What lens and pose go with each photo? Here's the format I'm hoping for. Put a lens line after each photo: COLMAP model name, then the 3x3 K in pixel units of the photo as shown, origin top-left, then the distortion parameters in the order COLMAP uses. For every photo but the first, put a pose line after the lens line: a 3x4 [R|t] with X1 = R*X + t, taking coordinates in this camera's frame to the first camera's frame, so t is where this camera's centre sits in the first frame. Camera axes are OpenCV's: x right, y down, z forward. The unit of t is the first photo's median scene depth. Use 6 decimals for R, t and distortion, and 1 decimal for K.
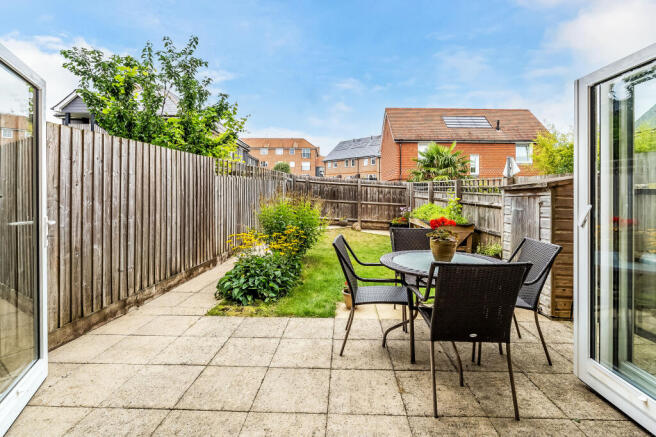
lens RADIAL K [[307.9, 0, 338.6], [0, 307.9, 201.8], [0, 0, 1]] dist [-0.003519, -0.000304]
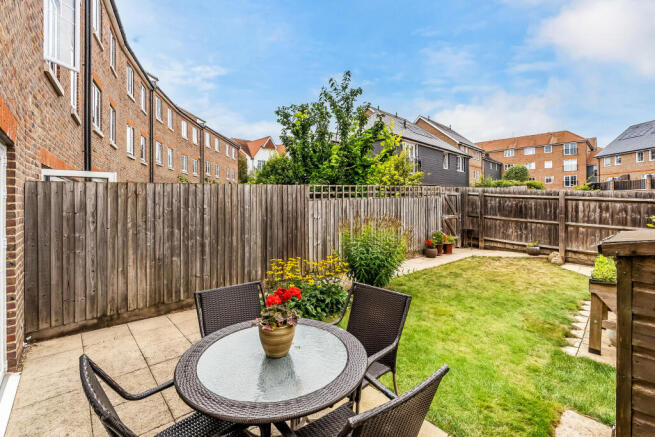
lens RADIAL K [[307.4, 0, 338.1], [0, 307.4, 201.8], [0, 0, 1]] dist [-0.003519, -0.000304]
pose [[0.674328, 0.000051, -0.738432, 0.233865], [-0.010696, 0.999896, -0.009698, -0.034160], [0.738354, 0.014438, 0.674259, 0.156224]]
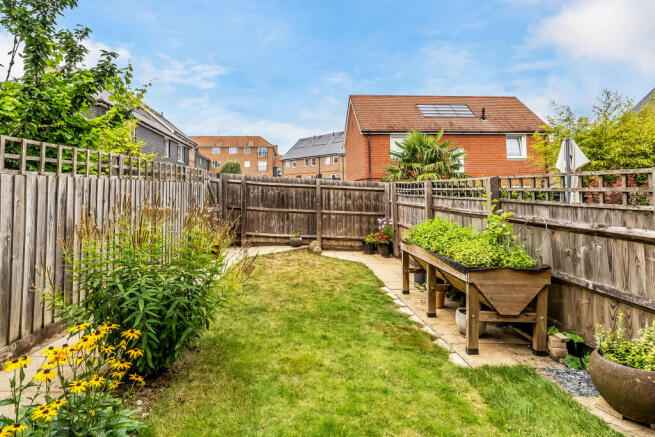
lens RADIAL K [[309.7, 0, 297.4], [0, 309.7, 183.1], [0, 0, 1]] dist [-0.003152, -0.000602]
pose [[0.999880, -0.010258, -0.011629, 0.027022], [0.009498, 0.997930, -0.063611, -0.018429], [0.012258, 0.063493, 0.997907, 0.284324]]
